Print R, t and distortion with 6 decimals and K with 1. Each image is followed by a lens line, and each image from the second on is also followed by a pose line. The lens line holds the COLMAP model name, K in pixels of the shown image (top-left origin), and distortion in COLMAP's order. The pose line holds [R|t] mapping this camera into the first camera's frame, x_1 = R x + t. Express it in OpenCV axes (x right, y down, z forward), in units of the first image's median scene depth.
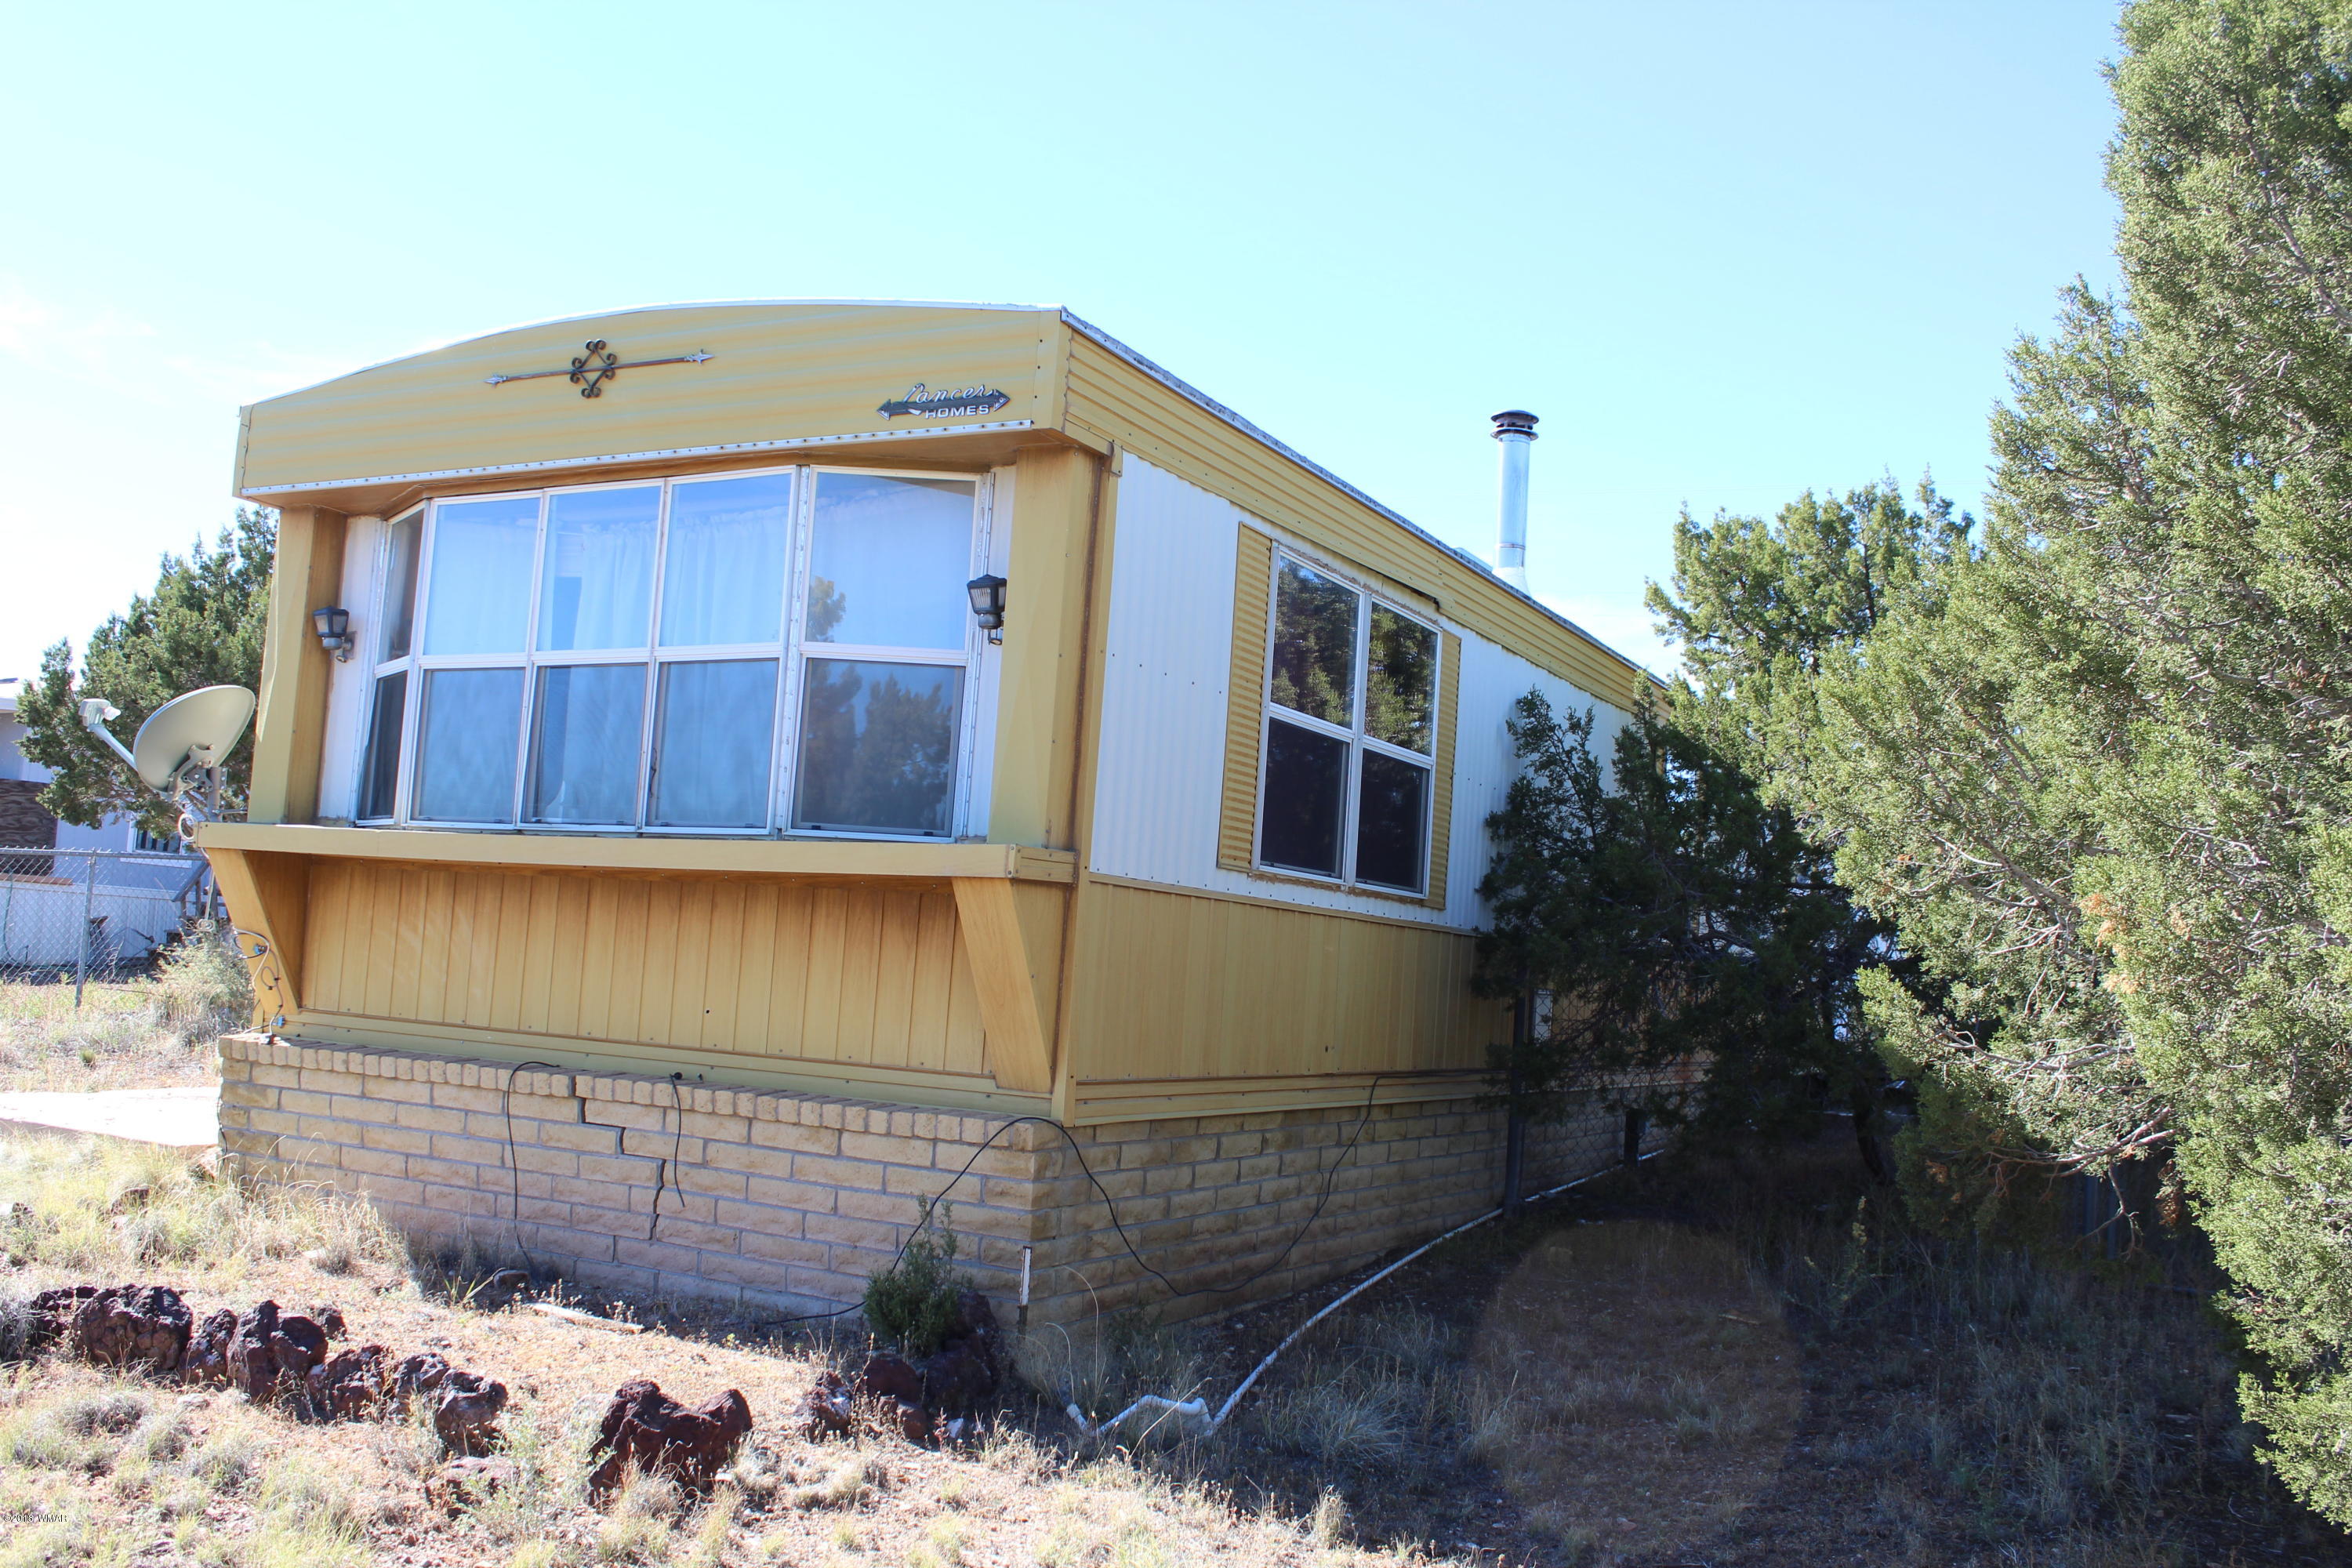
lens RADIAL K [[2077.6, 0, 1169.8], [0, 2077.6, 792.8], [0, 0, 1]] dist [-0.101964, 0.008870]
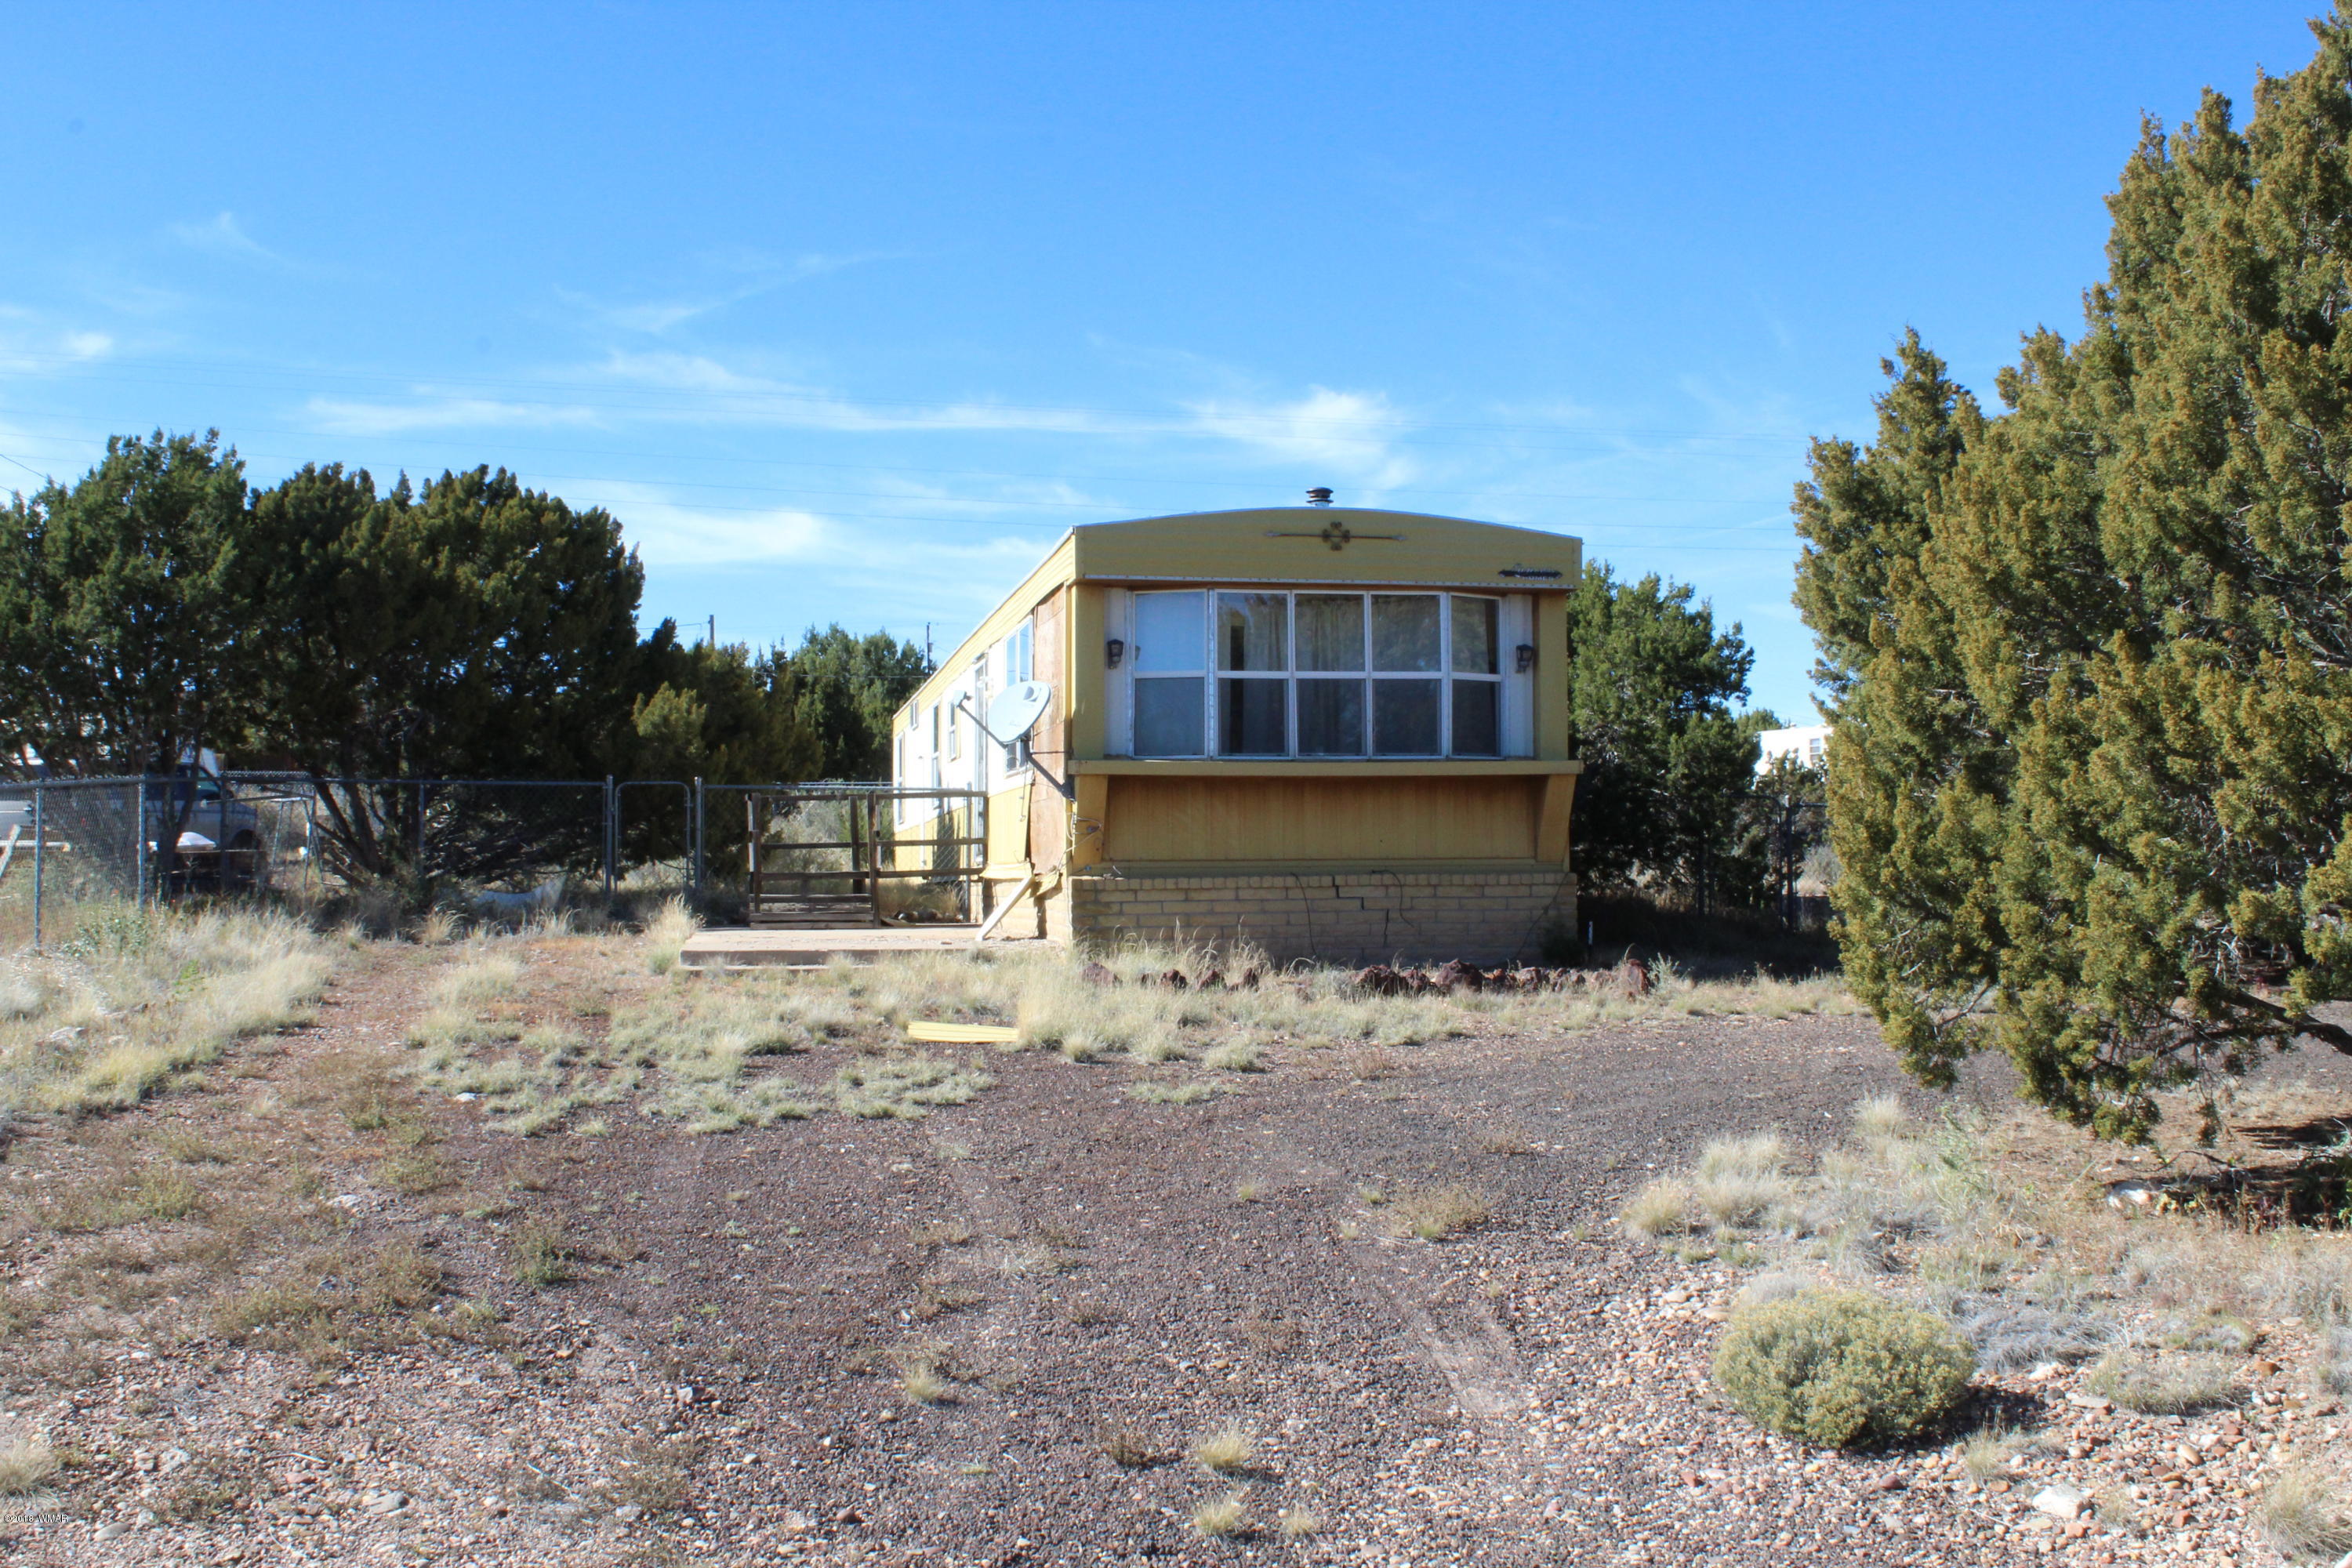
lens RADIAL K [[2430.5, 0, 1176.0], [0, 2430.5, 784.0], [0, 0, 1]] dist [-0.129989, 0.156984]
pose [[0.783520, -0.041291, 0.619993, -1.942634], [0.000457, 0.997828, 0.065876, -0.118757], [-0.621367, -0.051332, 0.781837, -0.829883]]
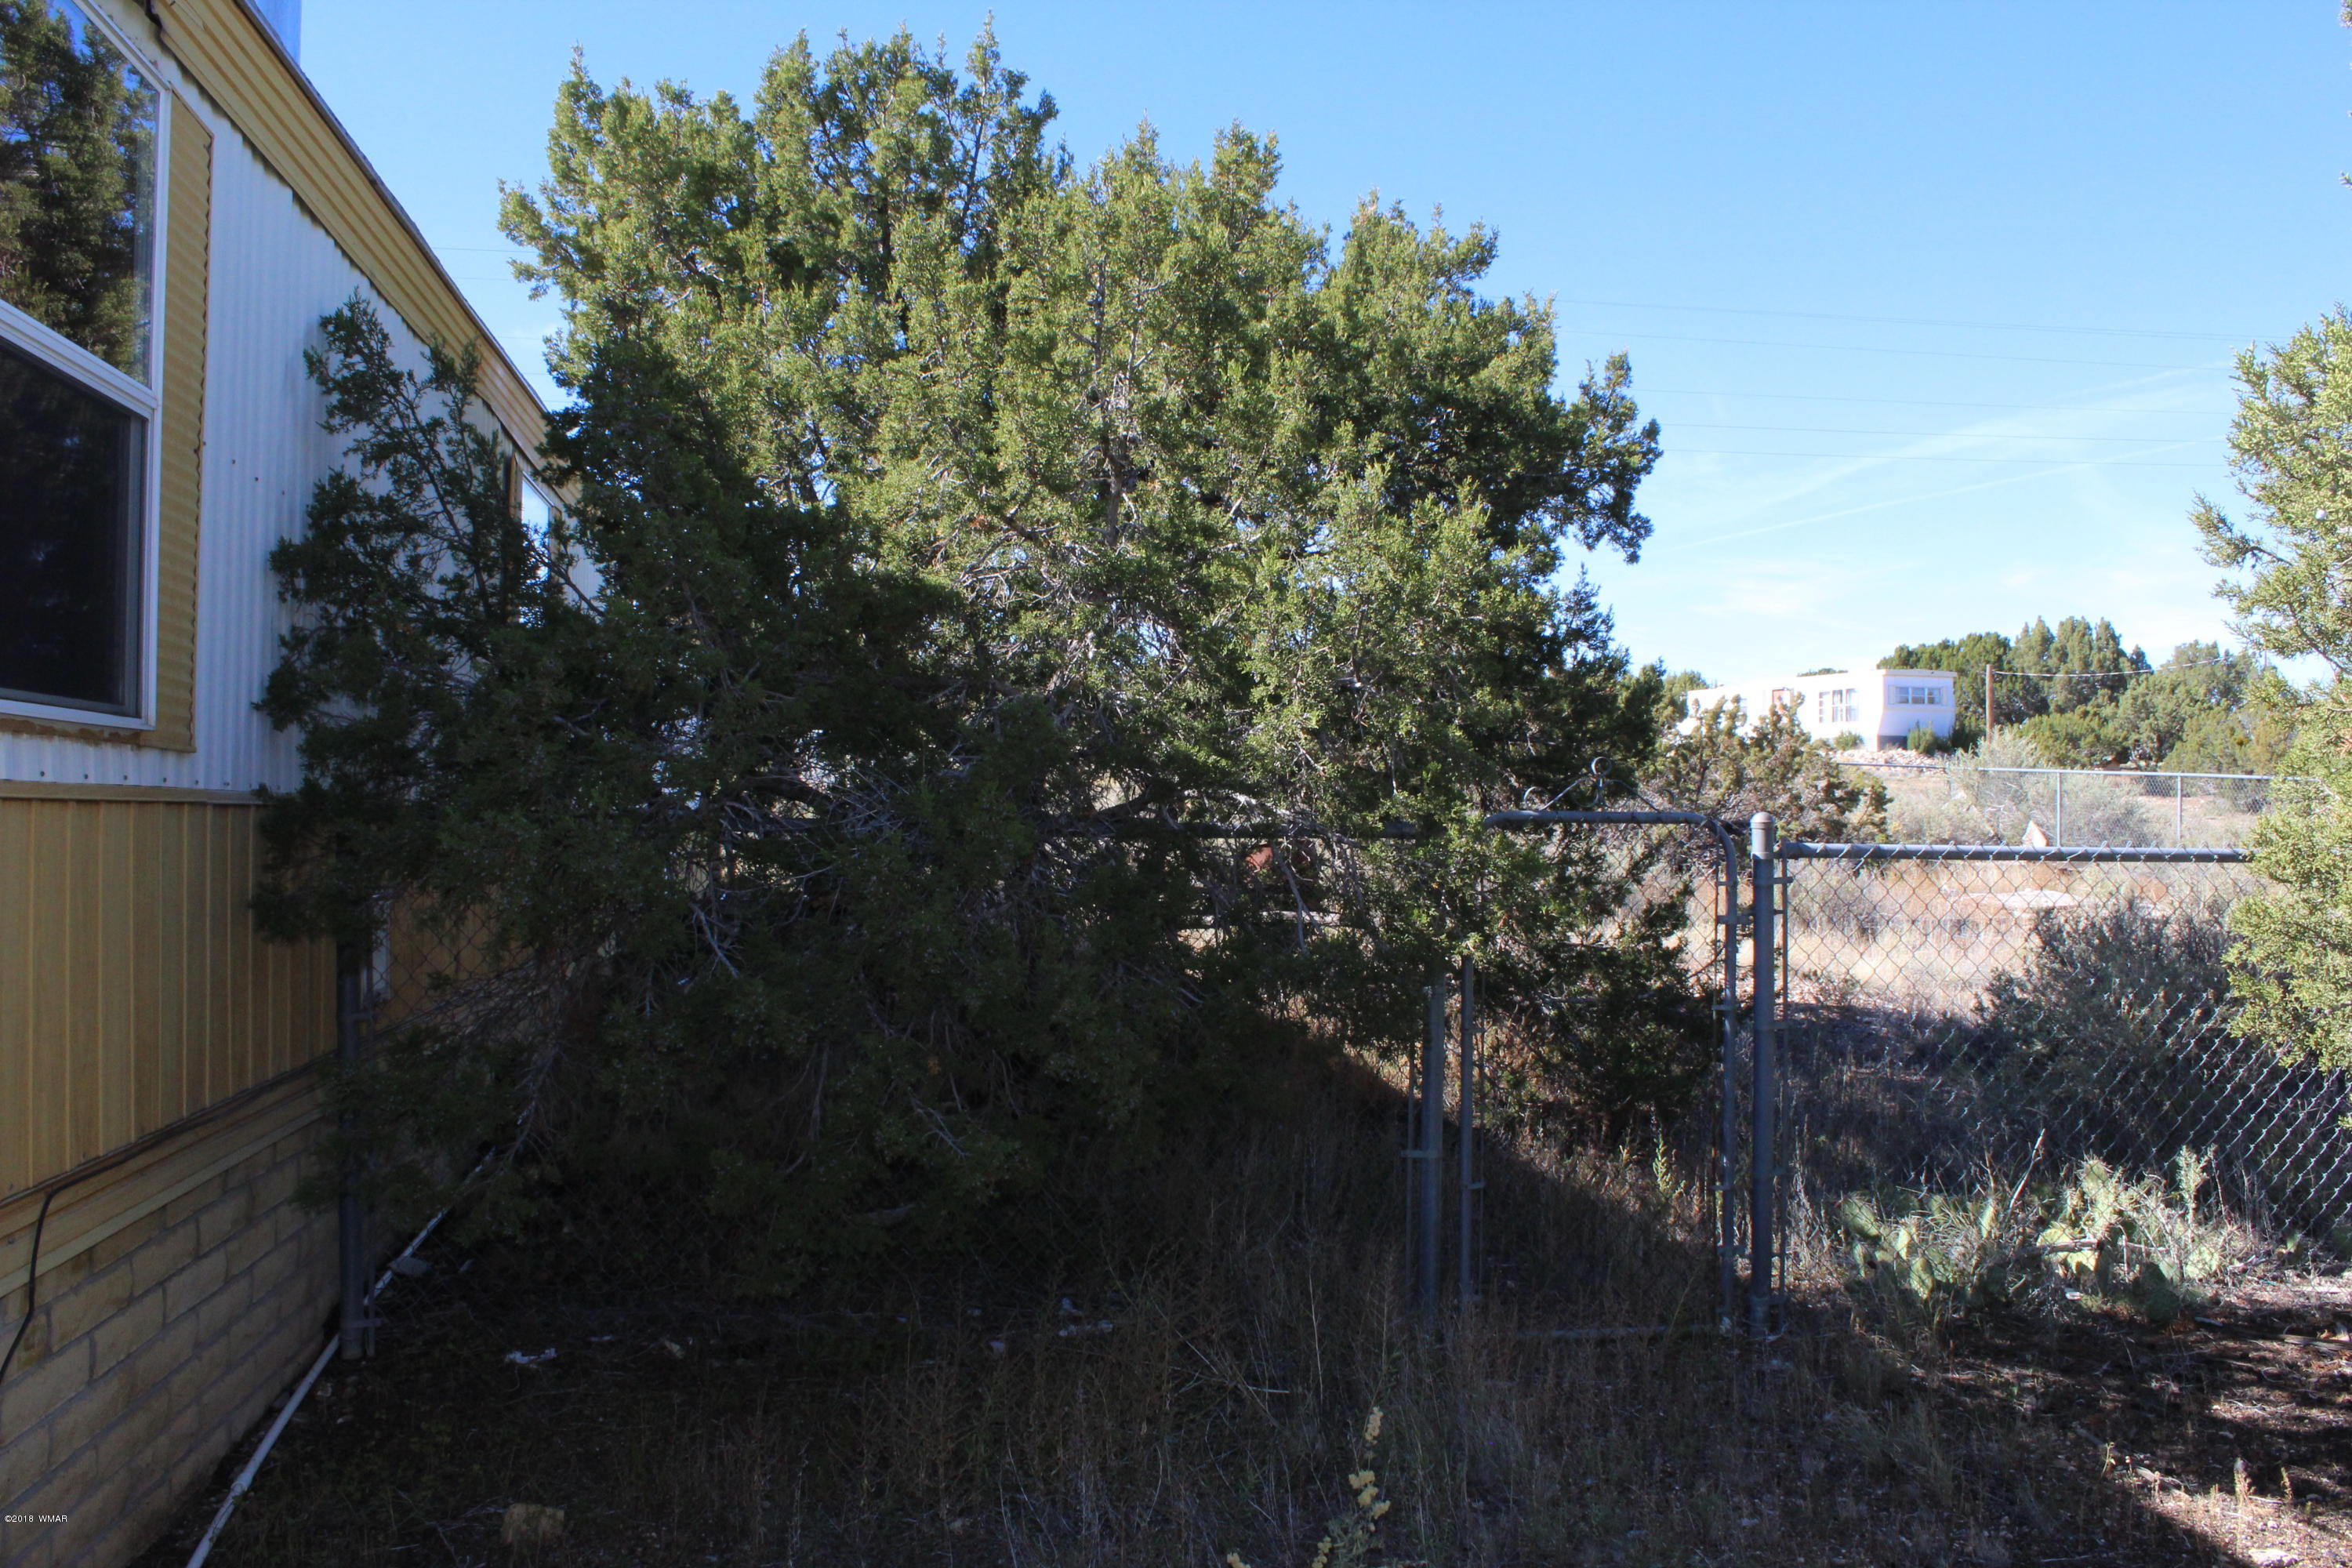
lens RADIAL K [[1964.0, 0, 1160.0], [0, 1964.0, 791.7], [0, 0, 1]] dist [-0.166945, 0.149765]
pose [[0.801075, -0.051557, 0.596339, 0.074619], [-0.005803, 0.995568, 0.093868, 0.033955], [-0.598536, -0.078656, 0.797225, 0.730830]]
